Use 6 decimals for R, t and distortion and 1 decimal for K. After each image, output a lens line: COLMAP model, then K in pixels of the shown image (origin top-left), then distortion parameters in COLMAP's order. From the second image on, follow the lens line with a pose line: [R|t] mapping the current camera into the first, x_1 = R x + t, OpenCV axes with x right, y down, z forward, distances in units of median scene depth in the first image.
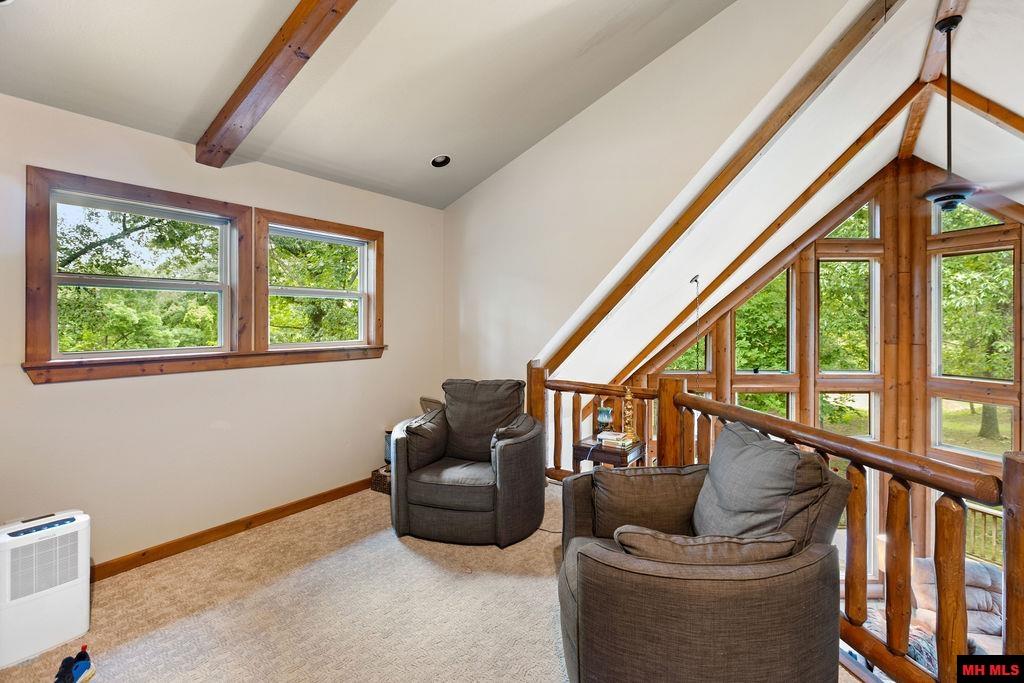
lens RADIAL K [[492.9, 0, 515.2], [0, 492.9, 321.6], [0, 0, 1]] dist [0.000122, 0.000135]
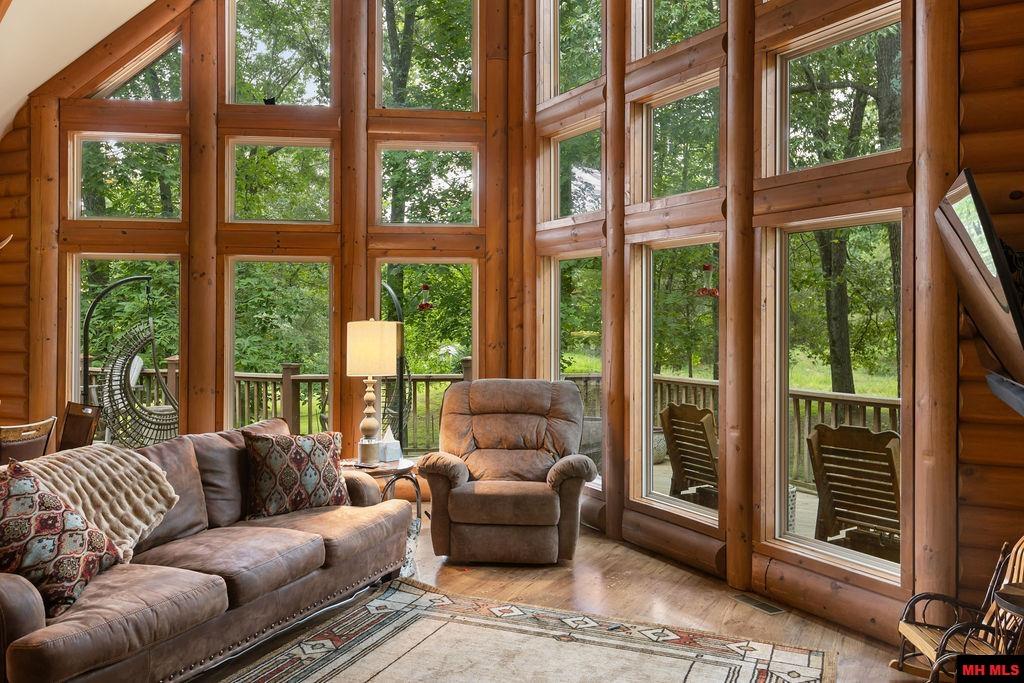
lens RADIAL K [[821.5, 0, 512.0], [0, 821.5, 316.2], [0, 0, 1]] dist [0.014798, -0.012174]
pose [[0.990159, 0.002475, 0.139922, 0.646783], [-0.001826, 0.999987, -0.004764, 0.356069], [-0.139932, 0.004462, 0.990151, 0.030505]]
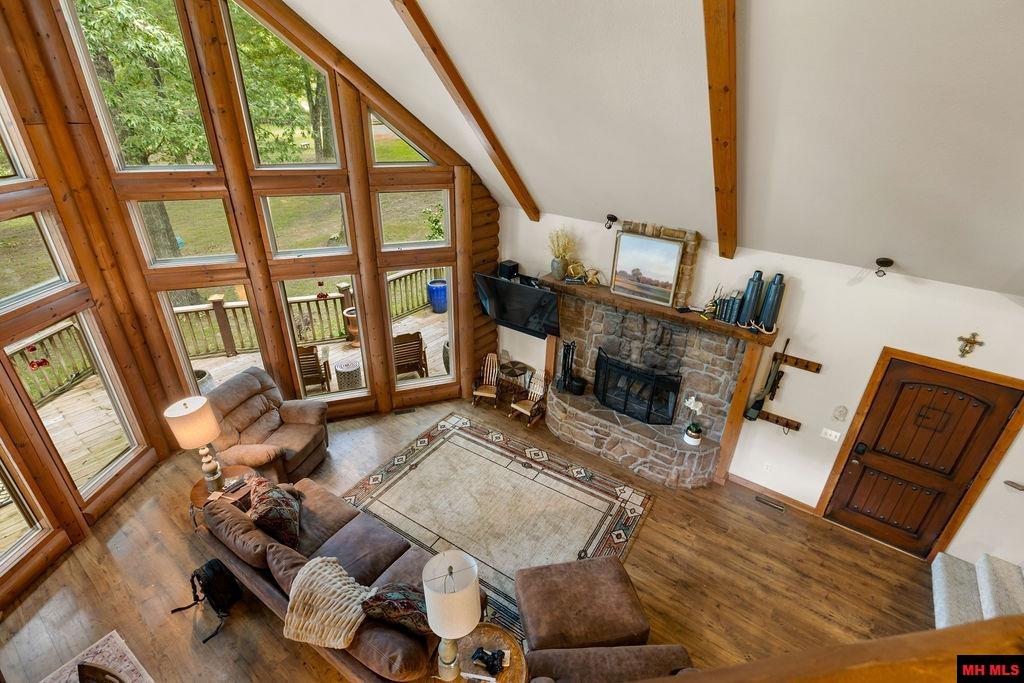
lens RADIAL K [[471.2, 0, 511.7], [0, 471.2, 337.6], [0, 0, 1]] dist [-0.001461, -0.000142]
pose [[0.024829, -0.448870, 0.893252, 0.145732], [-0.021475, 0.893082, 0.449382, 0.007693], [-0.999461, -0.030340, 0.012534, 0.402578]]
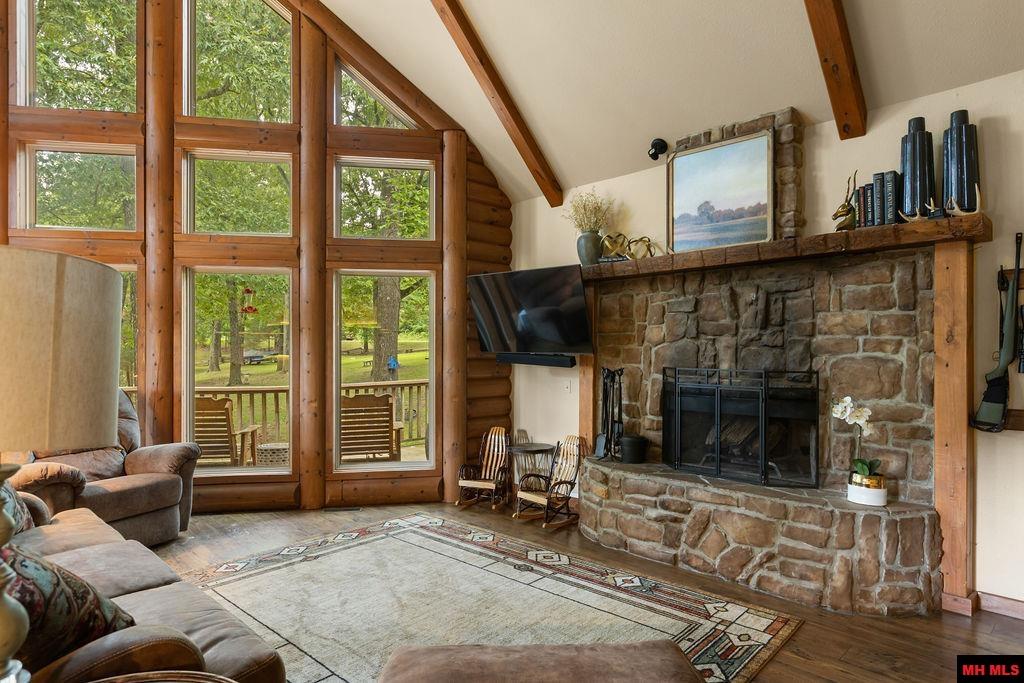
lens RADIAL K [[587.4, 0, 514.2], [0, 587.4, 348.8], [0, 0, 1]] dist [0.000559, -0.000803]
pose [[0.192019, 0.001667, 0.981390, 0.274694], [0.002678, 0.999994, -0.002223, 0.381662], [-0.981388, 0.003055, 0.192013, 0.290096]]
